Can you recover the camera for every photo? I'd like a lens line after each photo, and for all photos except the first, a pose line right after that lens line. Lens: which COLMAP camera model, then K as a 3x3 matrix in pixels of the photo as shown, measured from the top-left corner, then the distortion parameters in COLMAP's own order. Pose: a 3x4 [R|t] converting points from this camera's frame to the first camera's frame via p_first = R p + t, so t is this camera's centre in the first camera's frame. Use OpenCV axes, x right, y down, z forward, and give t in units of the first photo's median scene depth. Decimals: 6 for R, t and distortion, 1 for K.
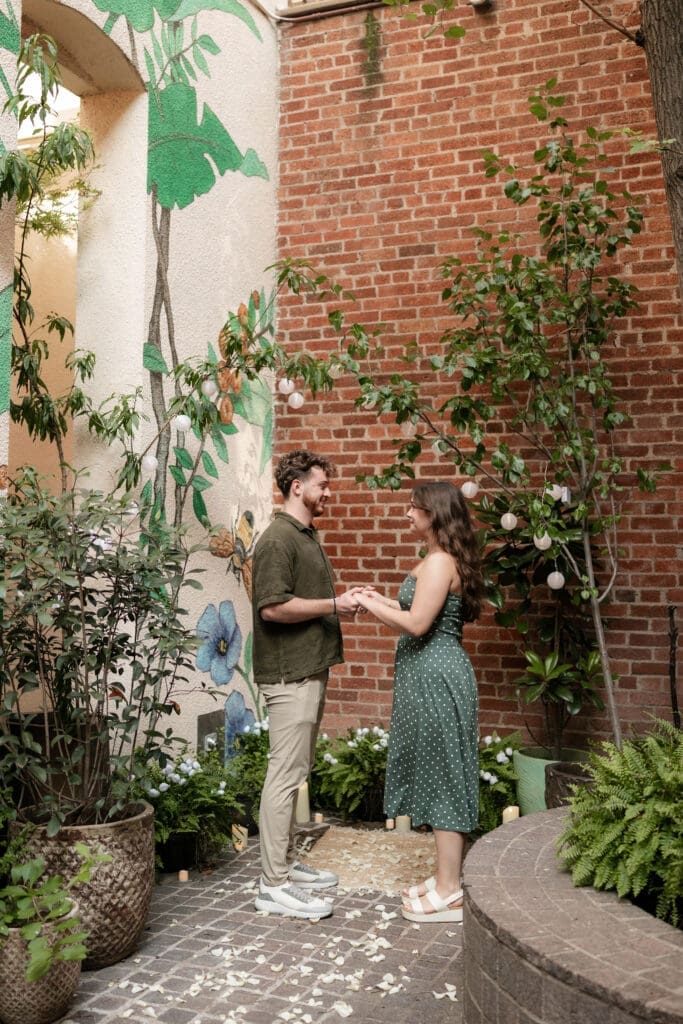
lens RADIAL K [[1155.8, 0, 293.4], [0, 1155.8, 465.6], [0, 0, 1]] dist [-0.003745, 0.000000]
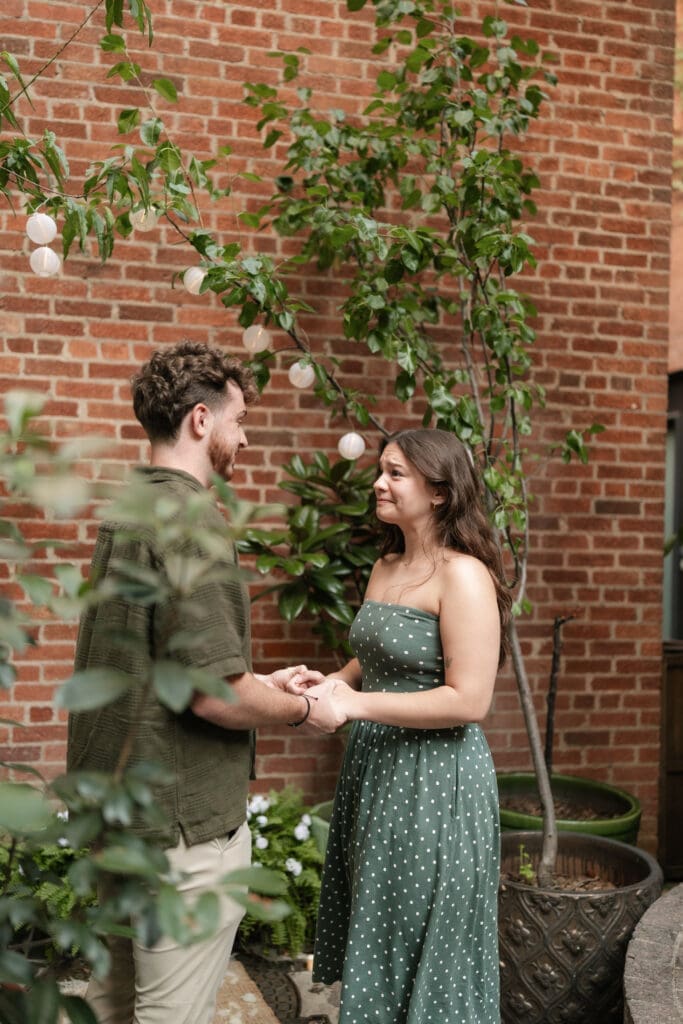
lens RADIAL K [[974.7, 0, 339.9], [0, 974.7, 509.3], [0, 0, 1]] dist [-0.000783, 0.000000]
pose [[0.802754, 0.017956, 0.596041, -0.149167], [-0.064983, 0.996228, 0.057509, 0.021656], [-0.592760, -0.084898, 0.800892, 0.506814]]
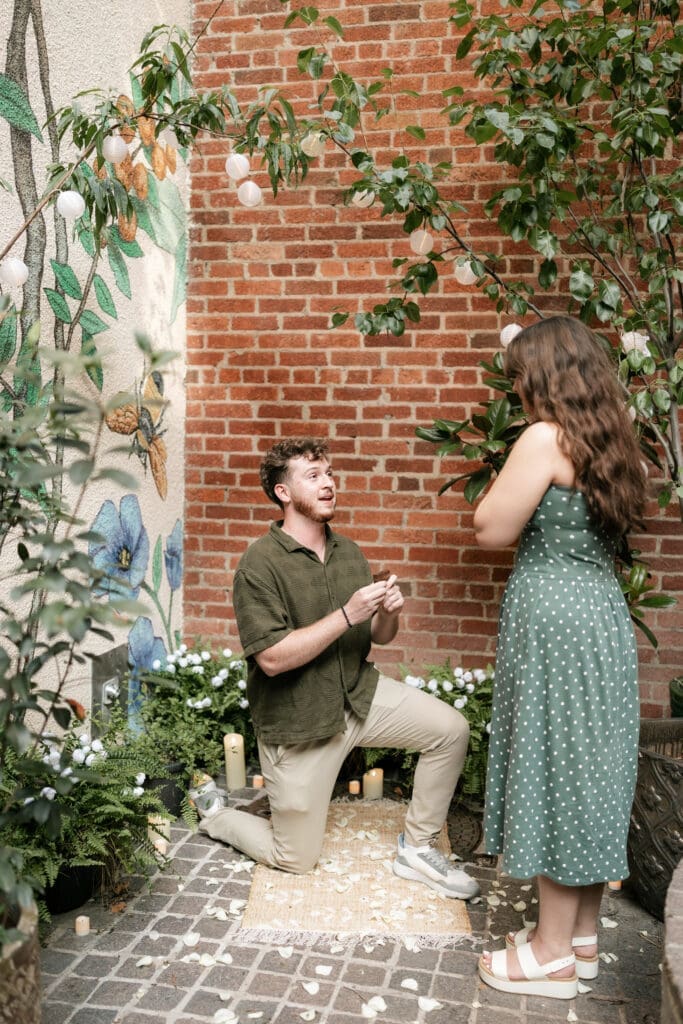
lens RADIAL K [[974.7, 0, 344.4], [0, 974.7, 518.0], [0, 0, 1]] dist [-0.000783, 0.000000]
pose [[0.979375, -0.002308, 0.202039, -0.051039], [-0.028791, 0.988137, 0.150851, 0.037401], [-0.199990, -0.153557, 0.967690, 0.399985]]
